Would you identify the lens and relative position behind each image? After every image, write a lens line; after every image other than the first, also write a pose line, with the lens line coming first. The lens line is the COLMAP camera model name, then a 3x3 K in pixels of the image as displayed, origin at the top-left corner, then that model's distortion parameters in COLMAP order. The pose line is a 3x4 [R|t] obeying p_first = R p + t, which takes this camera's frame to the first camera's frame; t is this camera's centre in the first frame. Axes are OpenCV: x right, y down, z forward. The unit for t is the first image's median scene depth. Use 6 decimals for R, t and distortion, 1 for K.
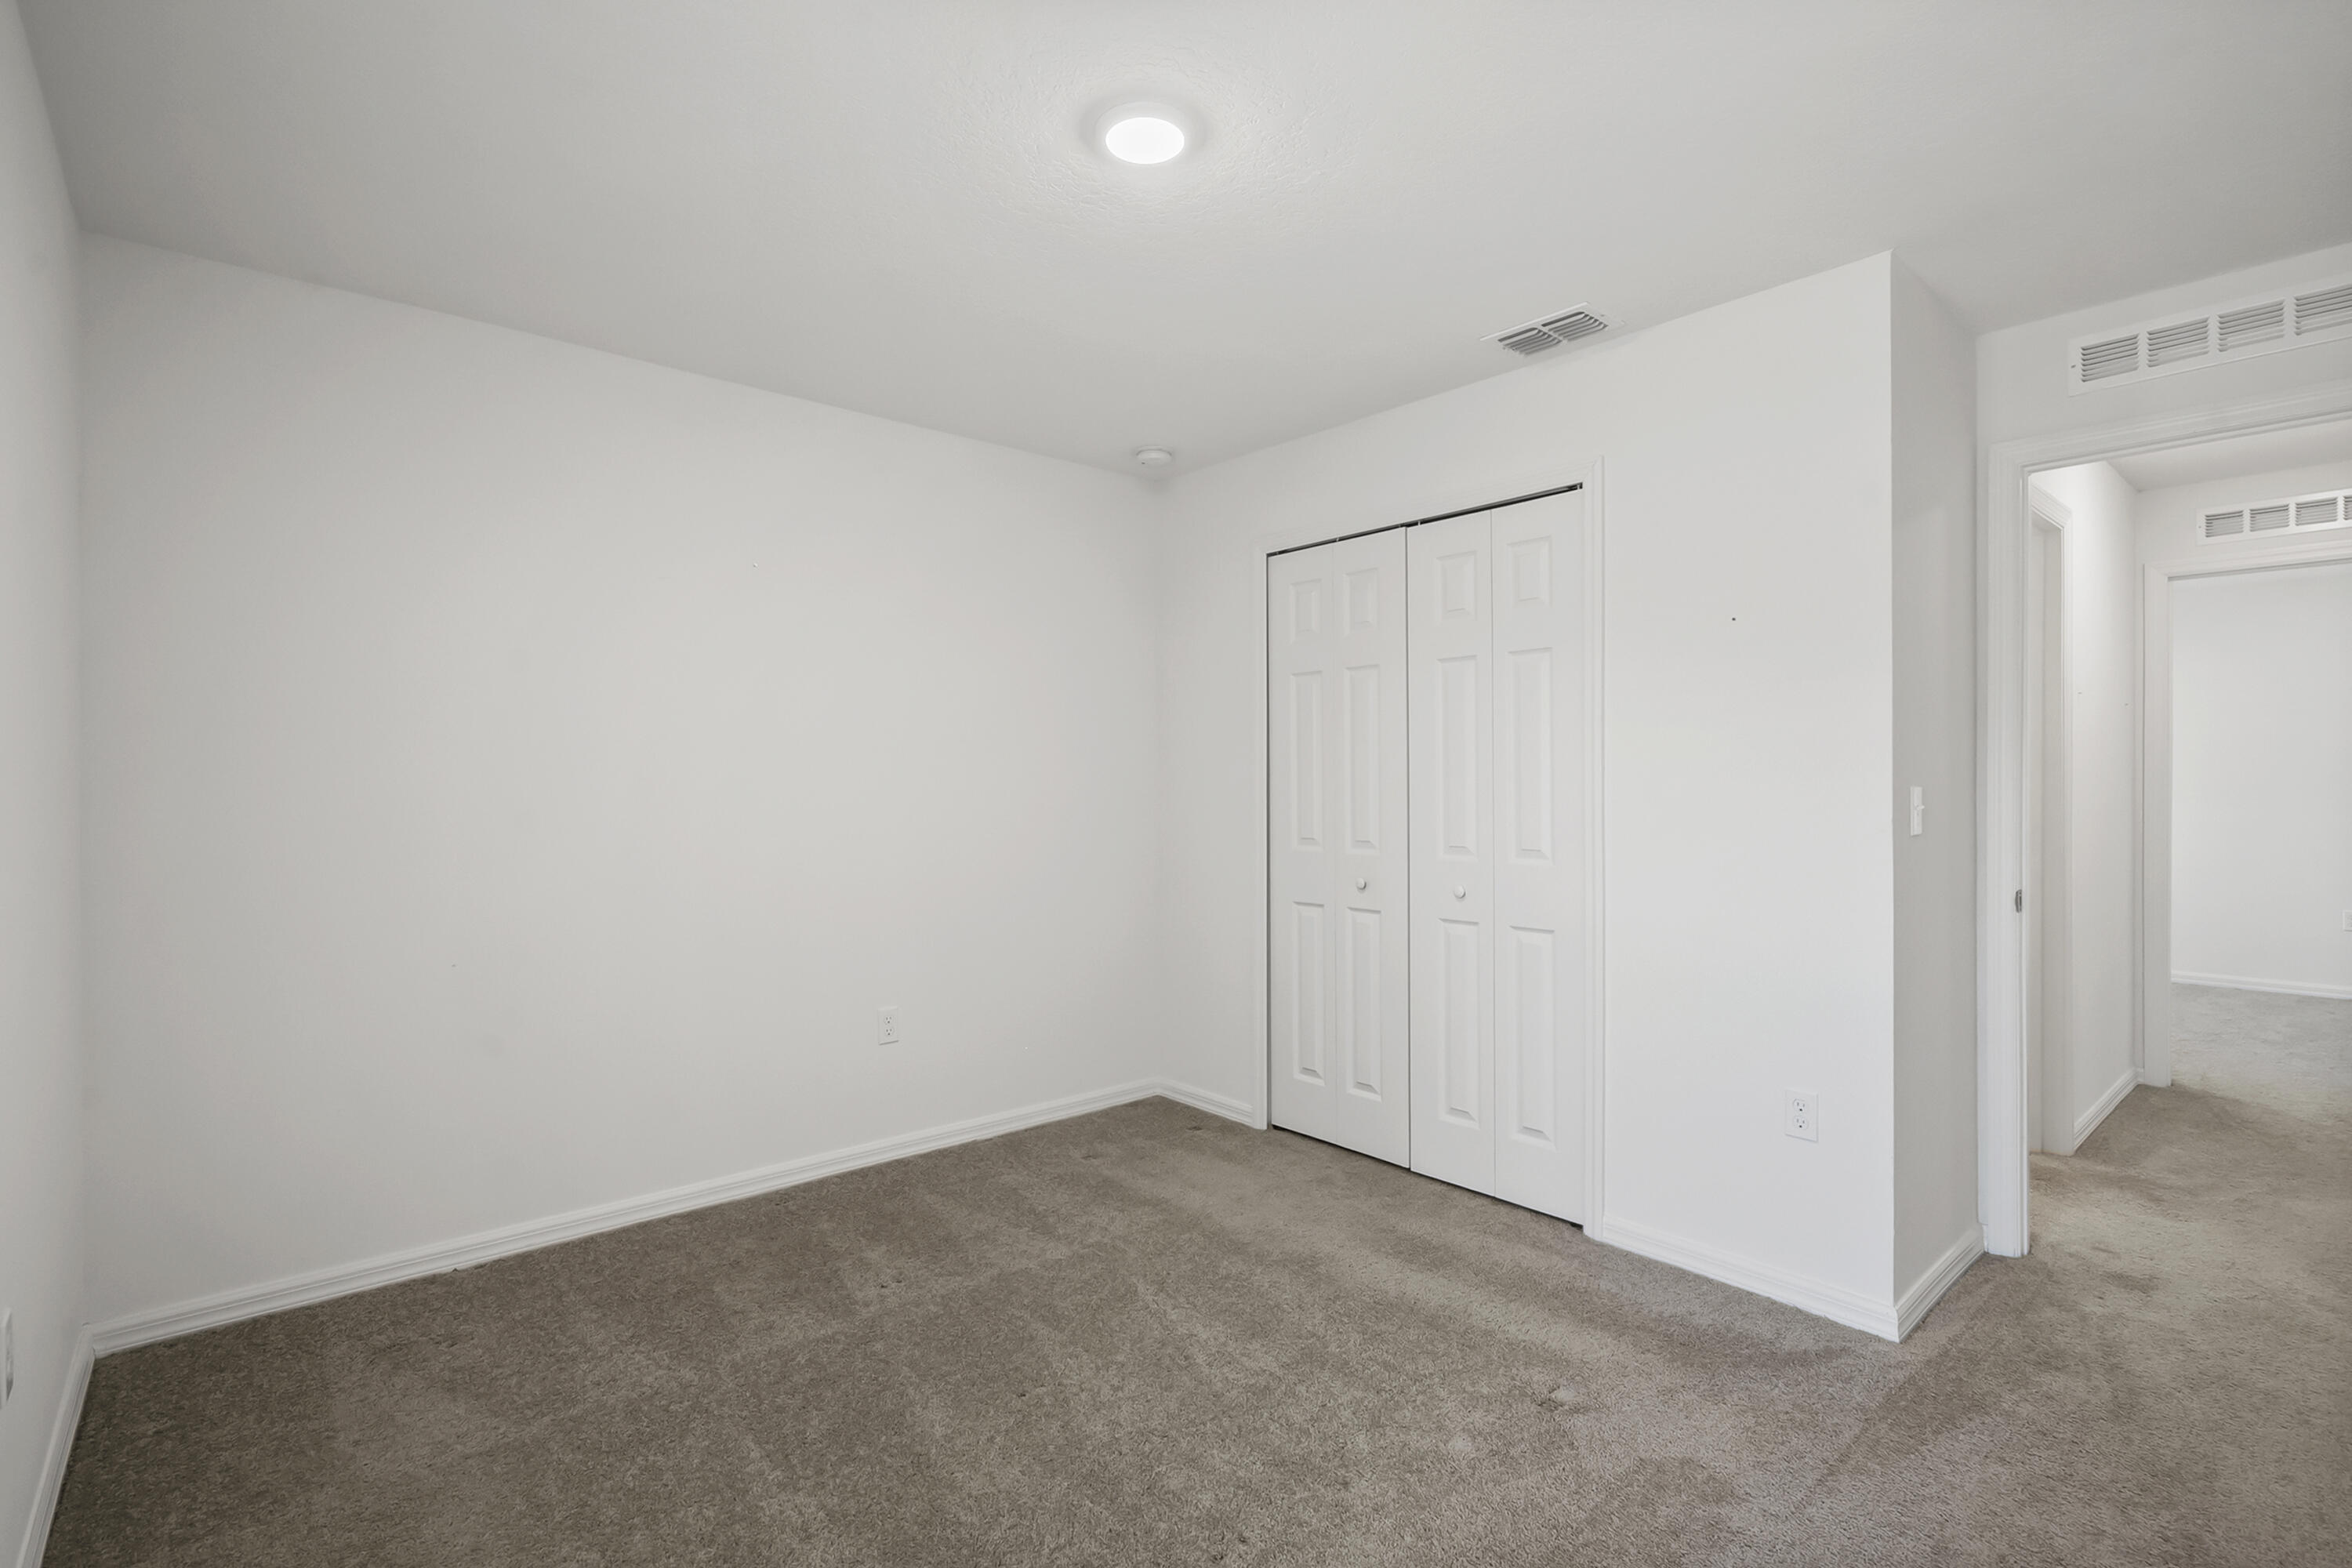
lens RADIAL K [[1080.0, 0, 1152.4], [0, 1080.0, 773.4], [0, 0, 1]] dist [-0.002167, 0.002296]
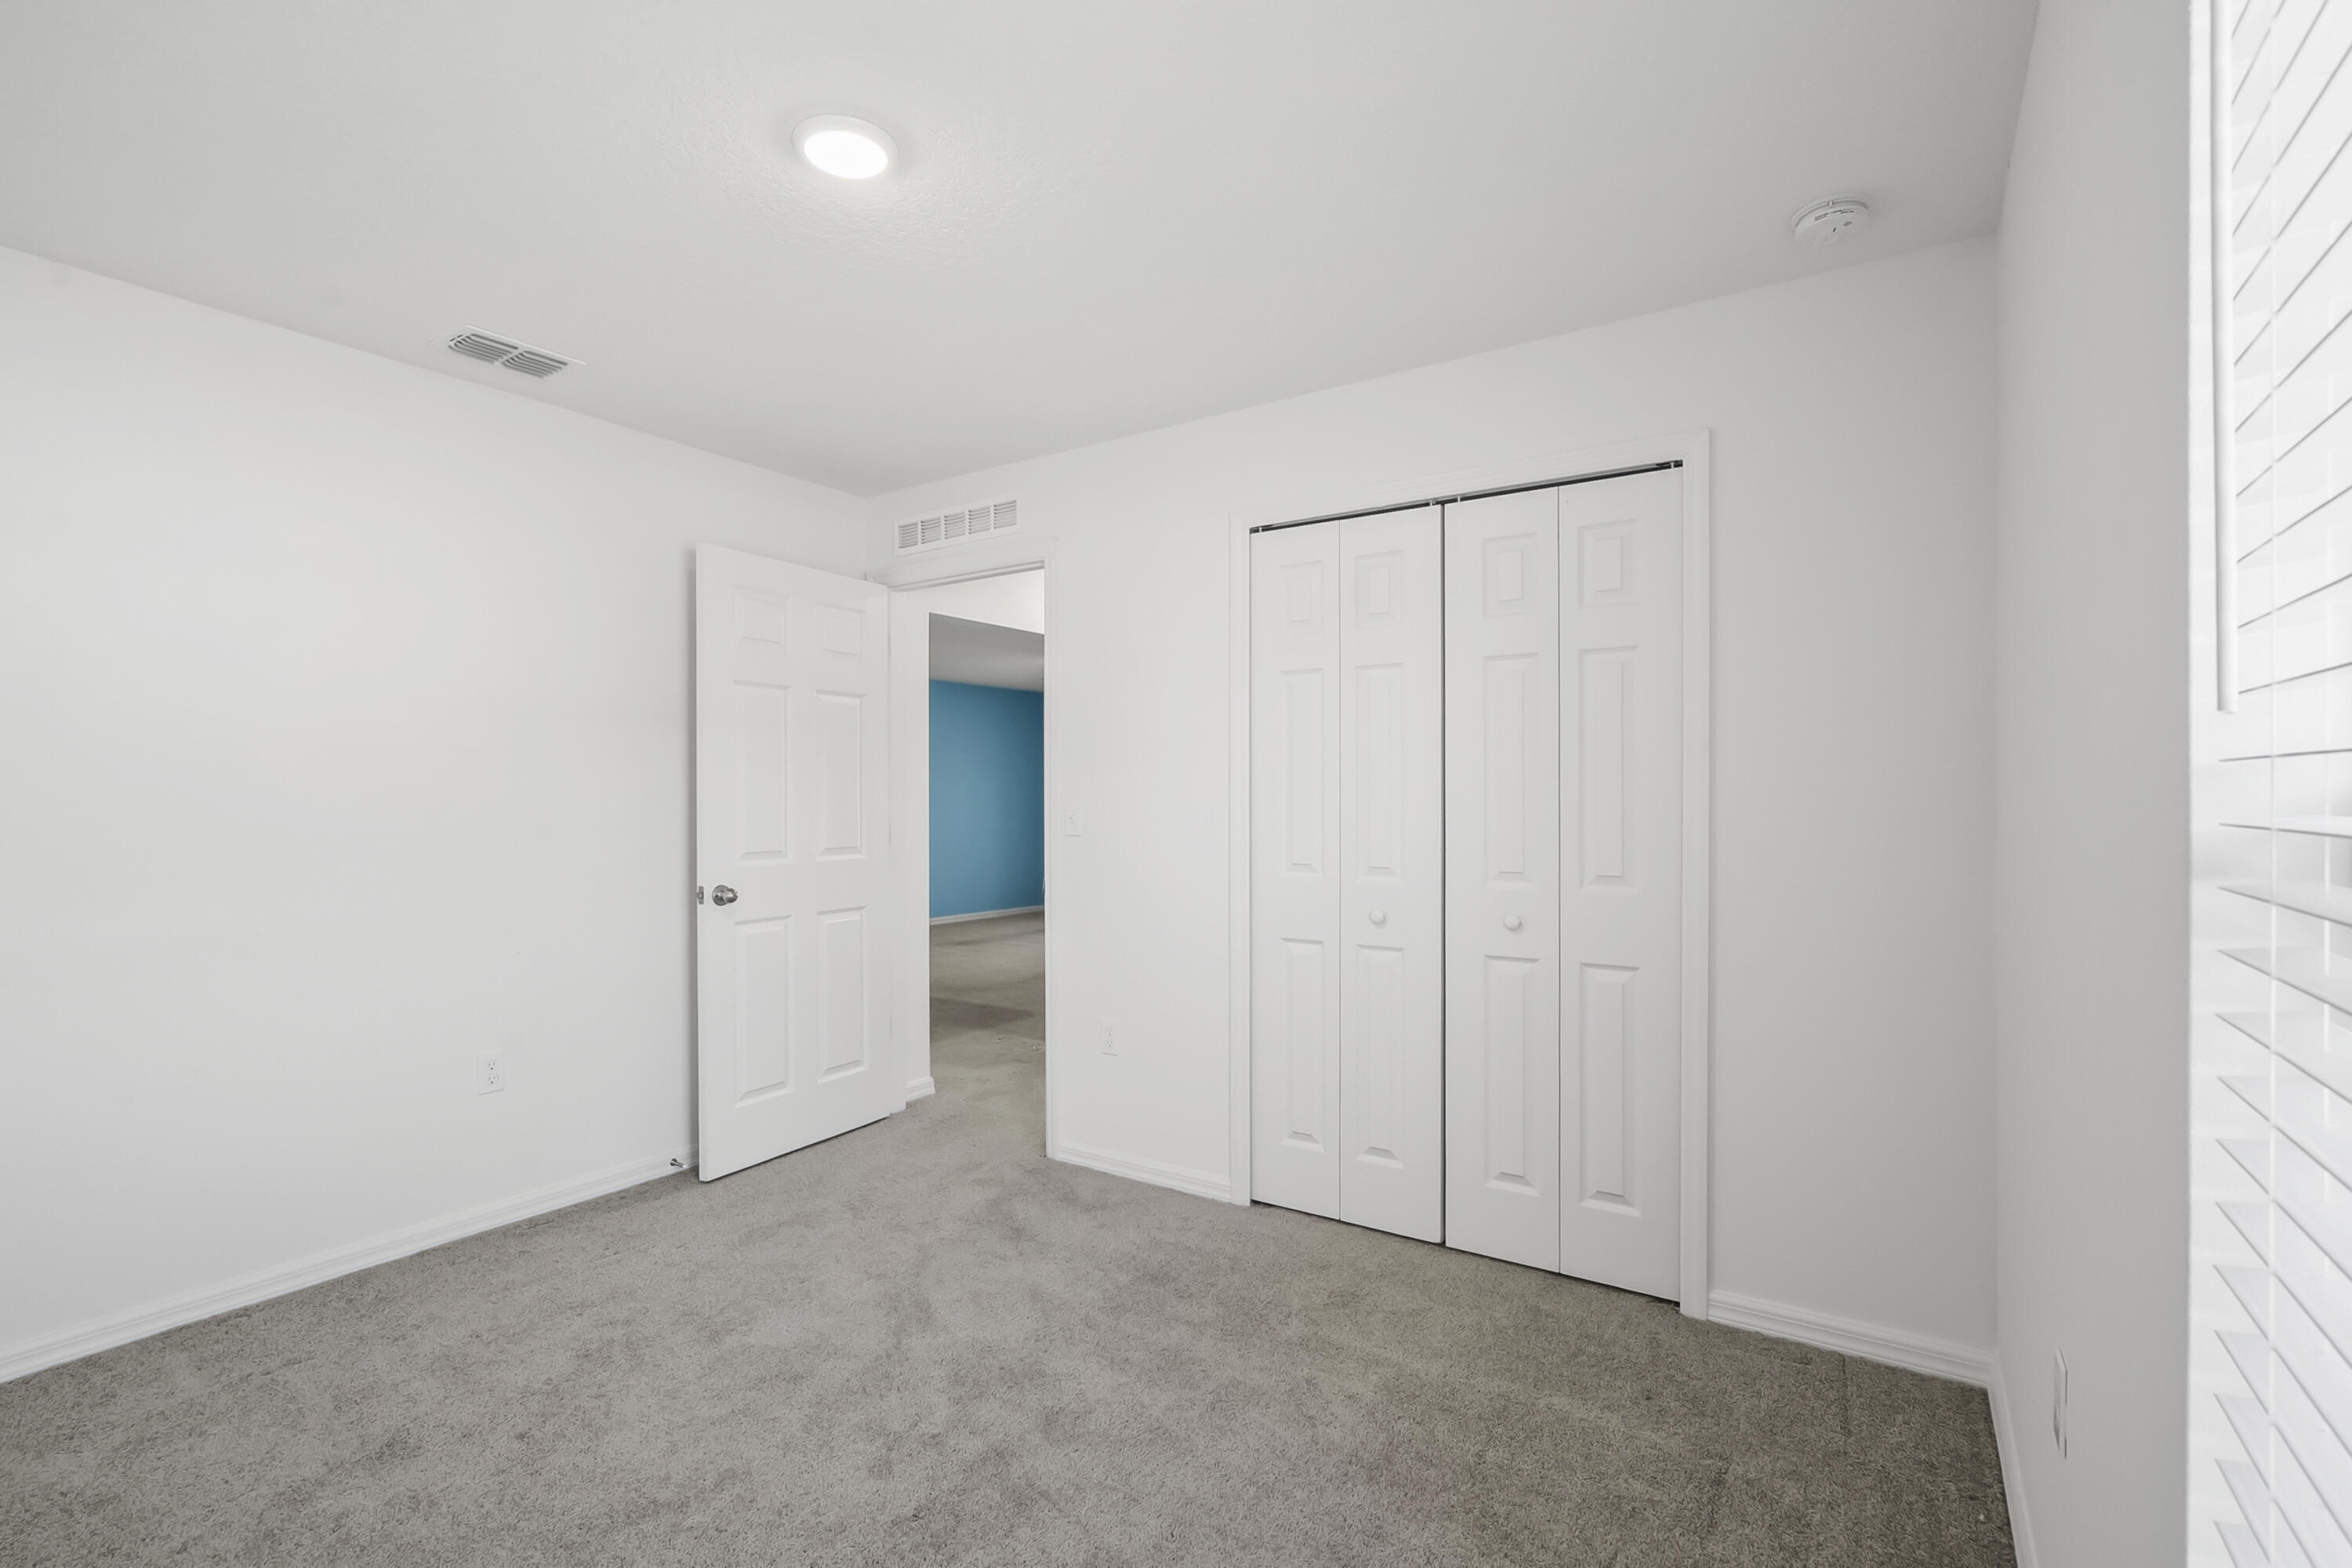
lens RADIAL K [[1080.0, 0, 1191.6], [0, 1080.0, 804.5], [0, 0, 1]] dist [-0.002167, 0.002296]
pose [[0.962411, 0.005082, 0.271550, -0.168609], [-0.009419, 0.999848, 0.014669, 0.001311], [-0.271434, -0.016675, 0.962313, 0.195842]]
